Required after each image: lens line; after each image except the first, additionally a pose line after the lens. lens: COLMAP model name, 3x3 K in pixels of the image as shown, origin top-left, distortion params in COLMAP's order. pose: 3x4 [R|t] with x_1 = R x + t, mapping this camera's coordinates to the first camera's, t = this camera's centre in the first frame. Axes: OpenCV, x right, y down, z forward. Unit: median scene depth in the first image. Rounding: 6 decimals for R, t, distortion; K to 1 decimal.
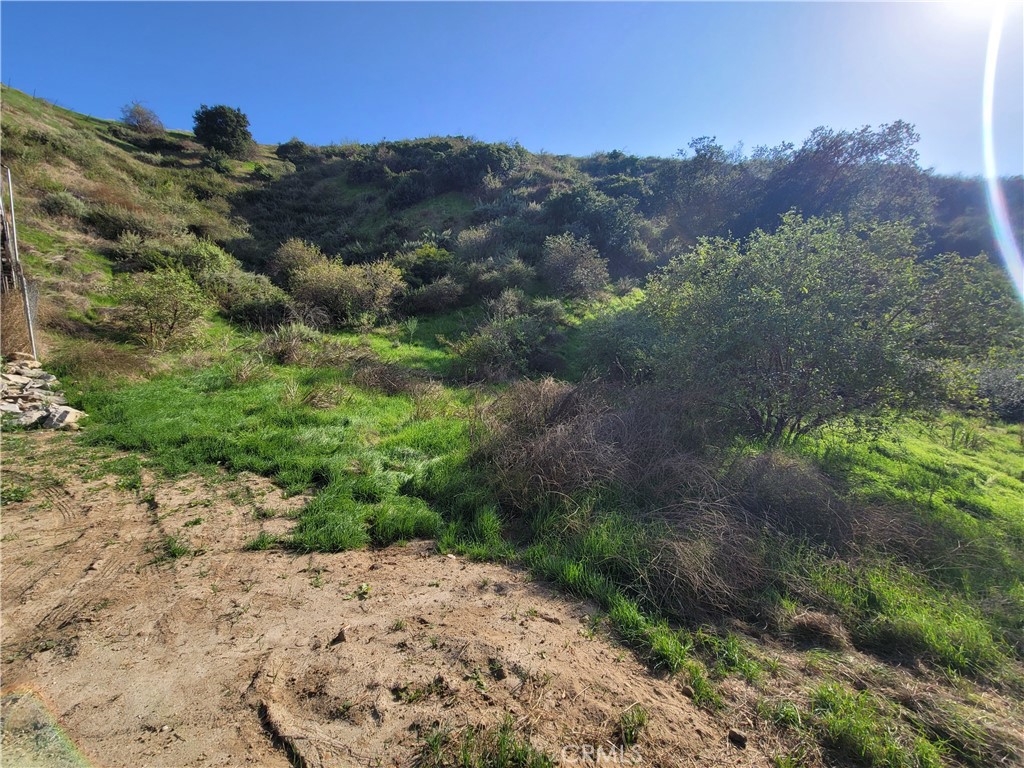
lens RADIAL K [[414.6, 0, 512.0], [0, 414.6, 384.0], [0, 0, 1]] dist [-0.003375, -0.000027]
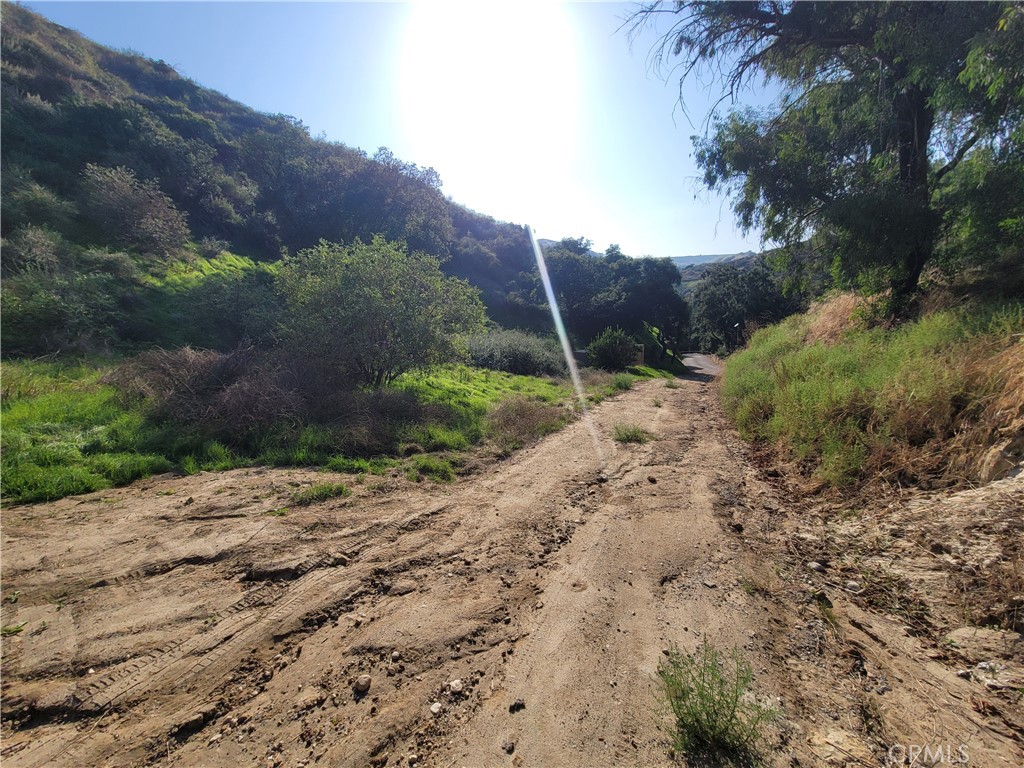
lens RADIAL K [[414.6, 0, 512.0], [0, 414.6, 384.0], [0, 0, 1]] dist [-0.003375, -0.000027]
pose [[0.601875, -0.084110, 0.794149, -0.097806], [0.025305, 0.995947, 0.086305, 0.003395], [-0.798190, -0.031849, 0.601564, -0.109947]]
